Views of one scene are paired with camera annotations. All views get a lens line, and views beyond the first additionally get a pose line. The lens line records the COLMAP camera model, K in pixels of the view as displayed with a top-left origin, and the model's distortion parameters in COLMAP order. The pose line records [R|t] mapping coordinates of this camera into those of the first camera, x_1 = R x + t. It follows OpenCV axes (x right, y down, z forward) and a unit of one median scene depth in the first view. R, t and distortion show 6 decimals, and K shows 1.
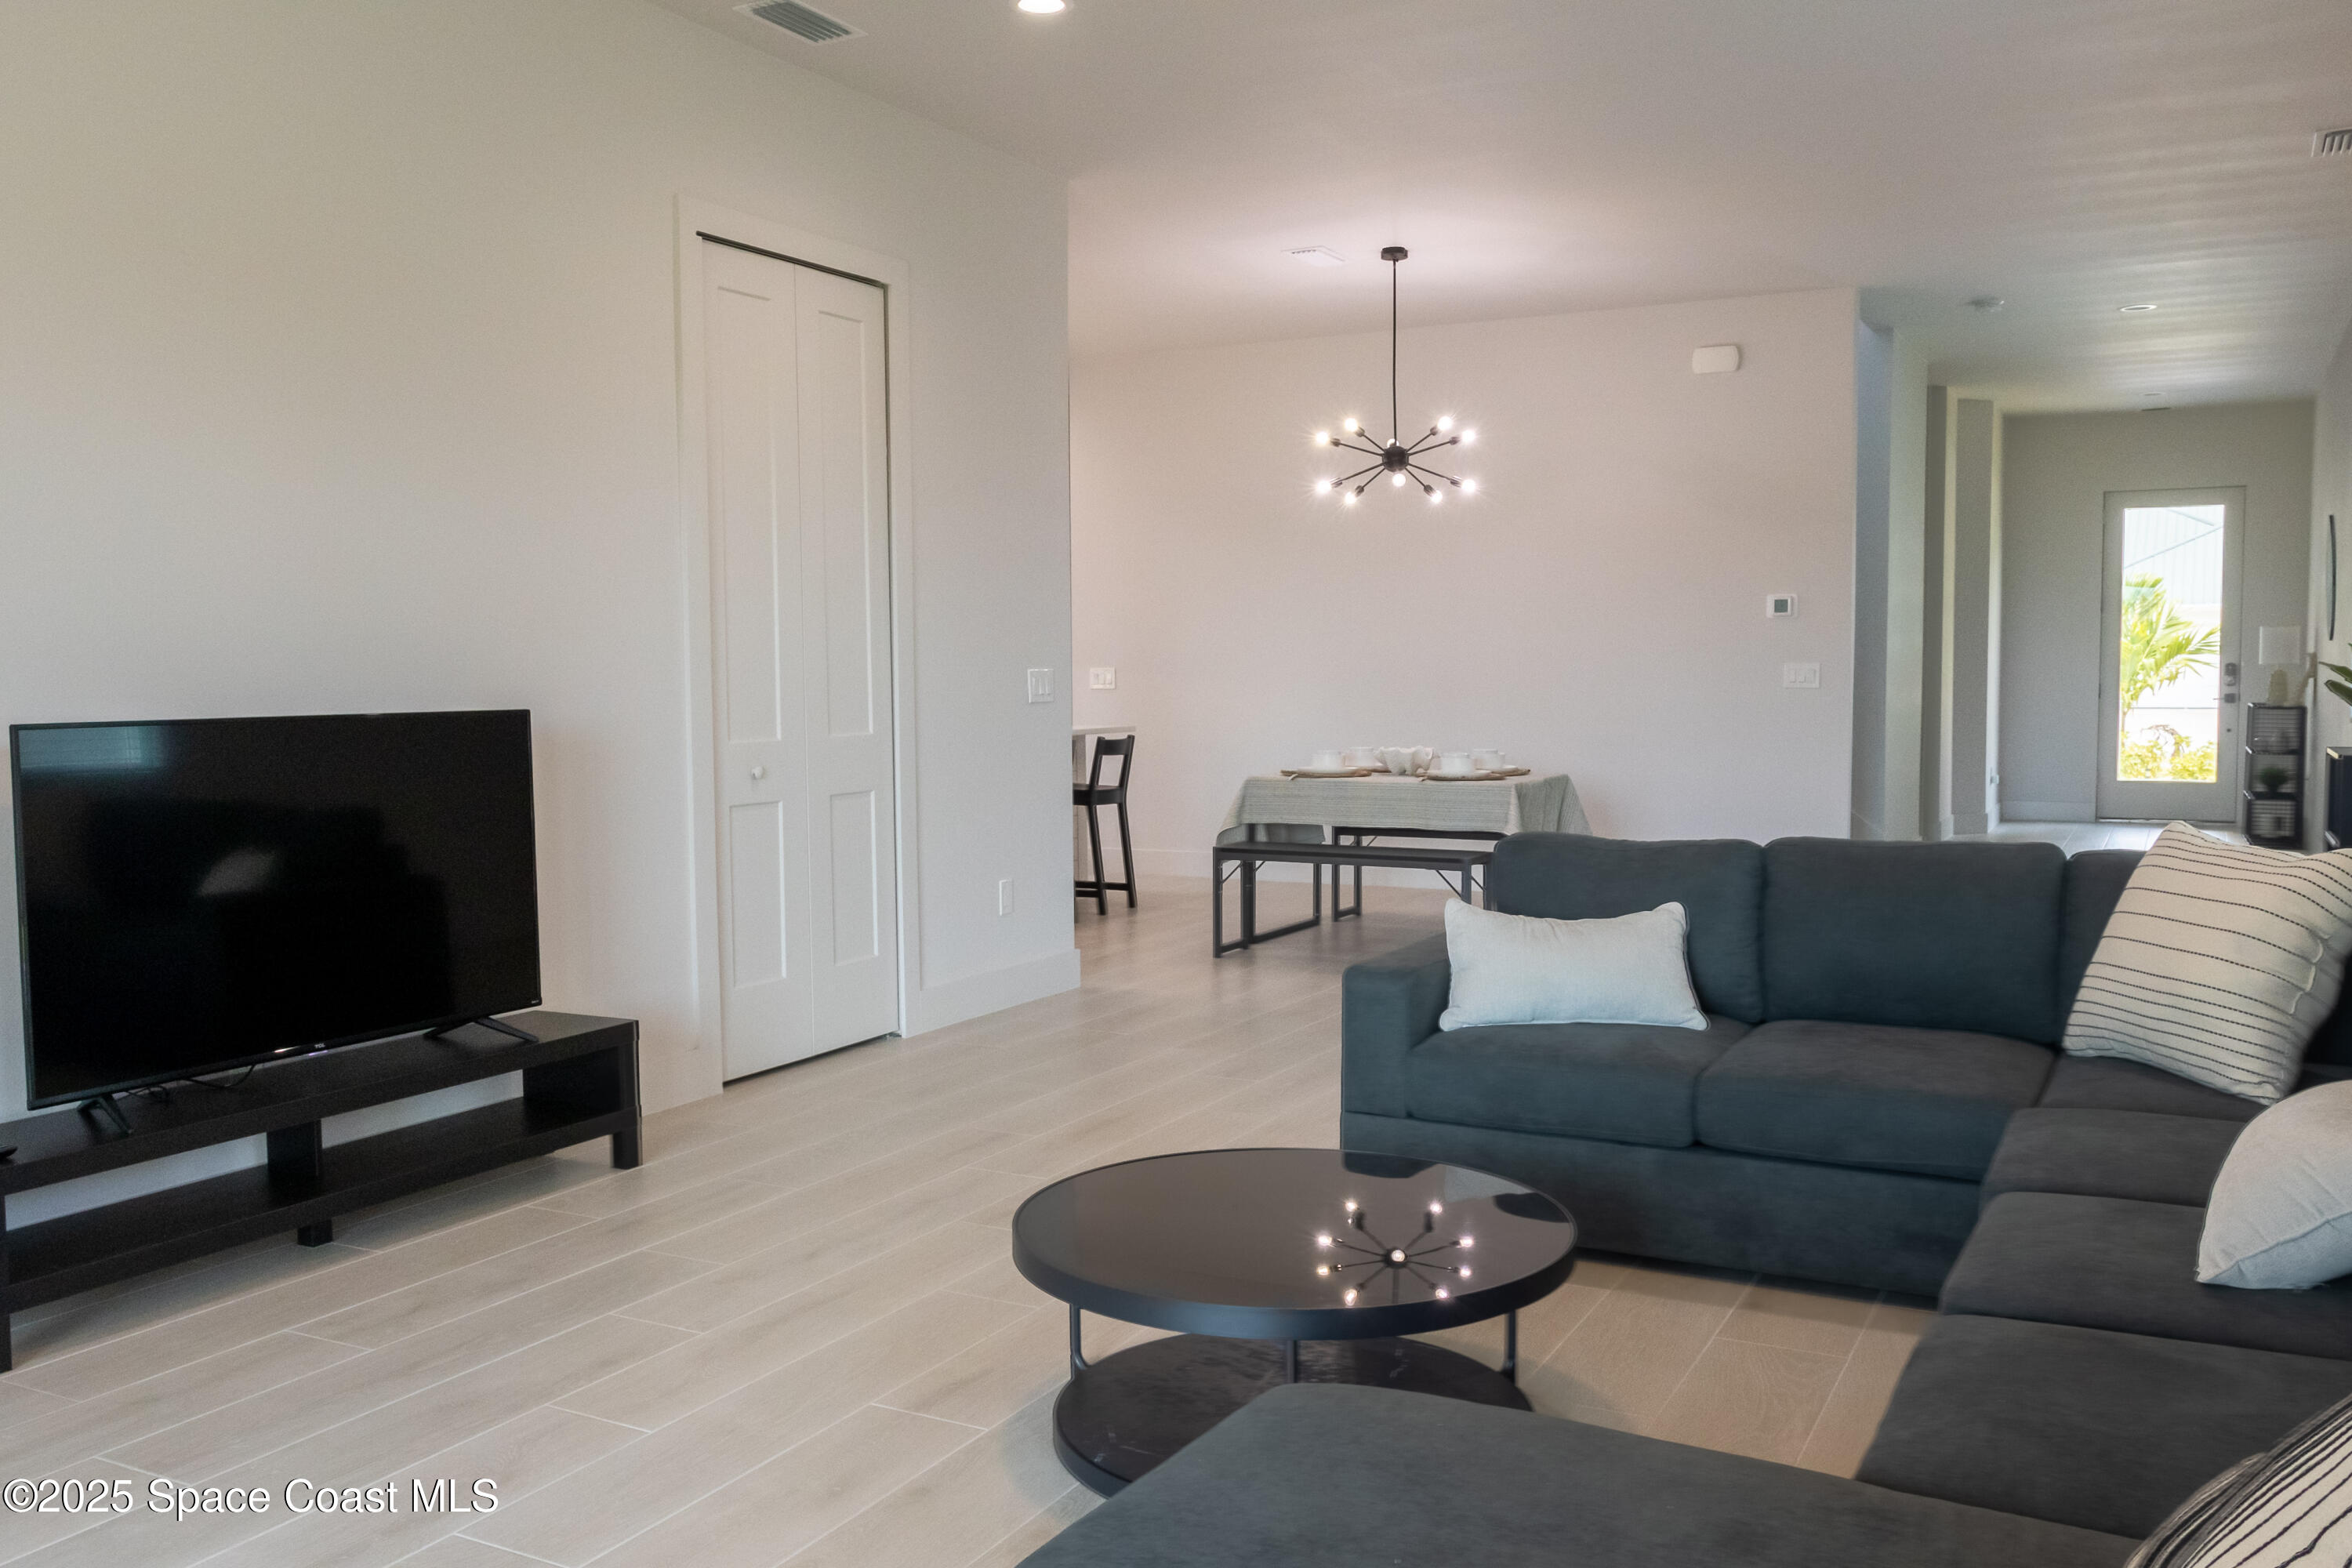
lens RADIAL K [[1939.4, 0, 1171.2], [0, 1939.4, 779.9], [0, 0, 1]] dist [0.009208, 0.004126]
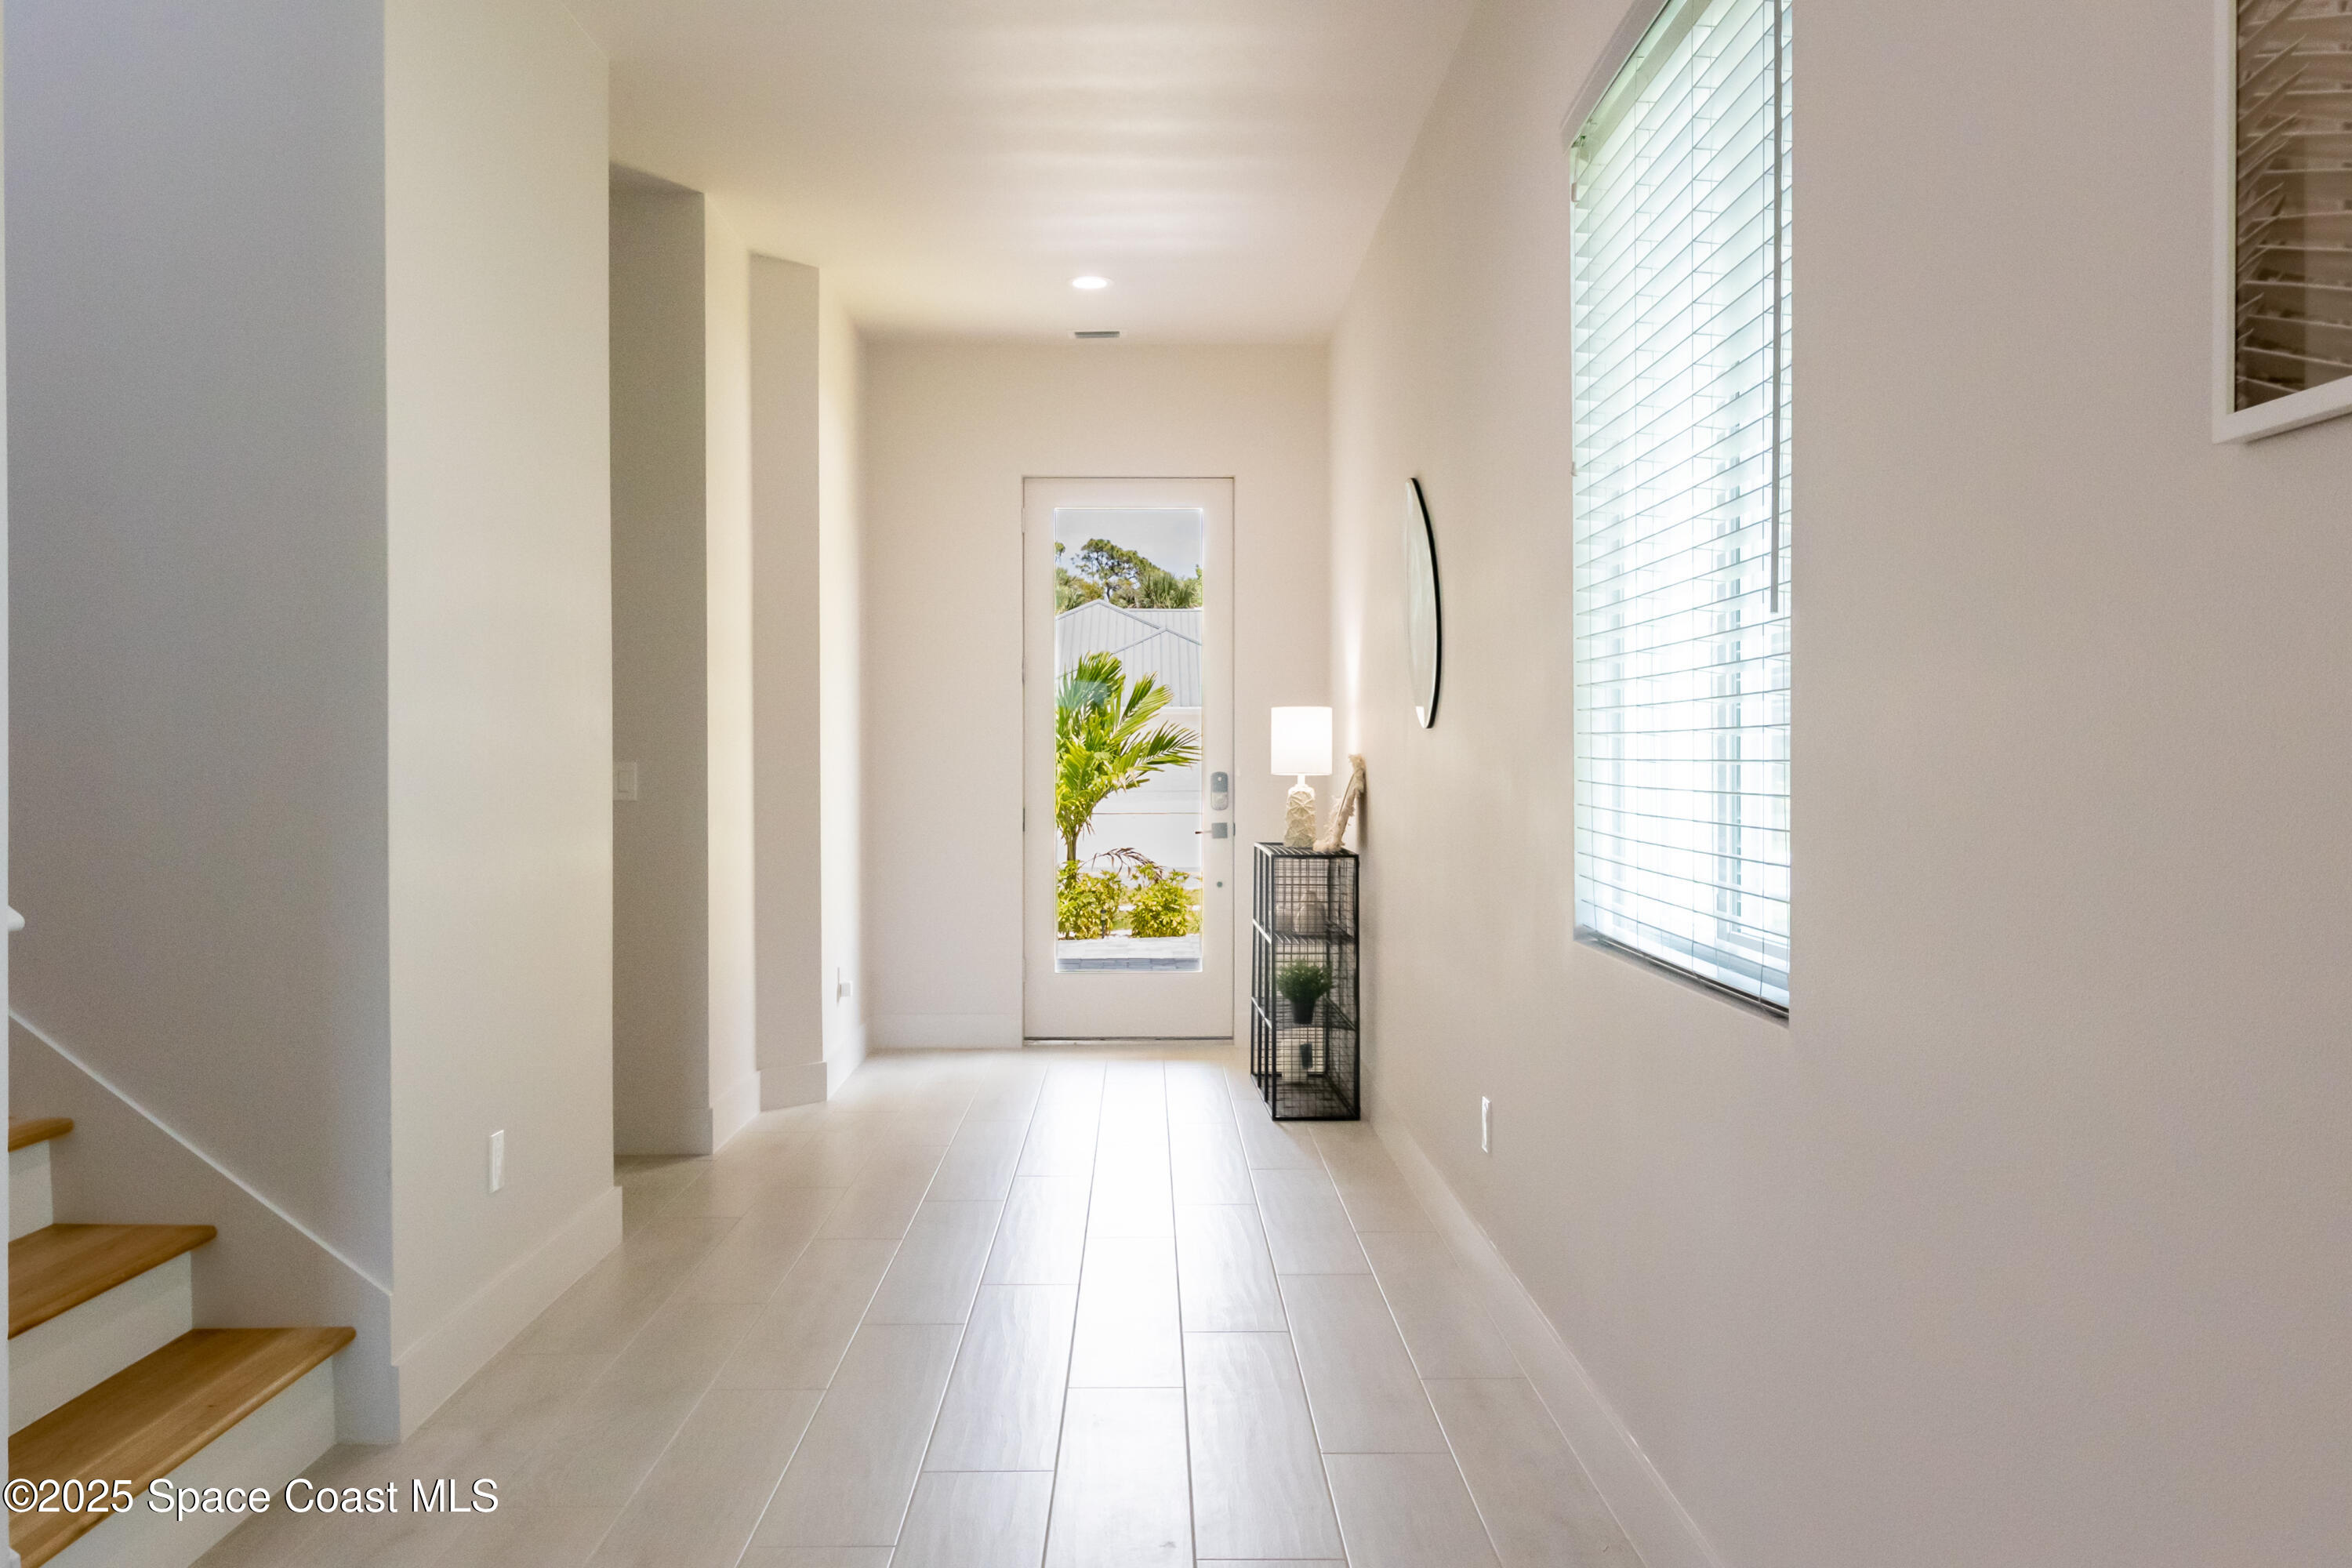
lens RADIAL K [[1939.4, 0, 1175.5], [0, 1939.4, 781.3], [0, 0, 1]] dist [0.009208, 0.004126]
pose [[0.877378, 0.000635, 0.479798, 0.255169], [0.021793, 0.998914, -0.041174, -0.034539], [-0.479304, 0.046582, 0.876412, 0.501848]]
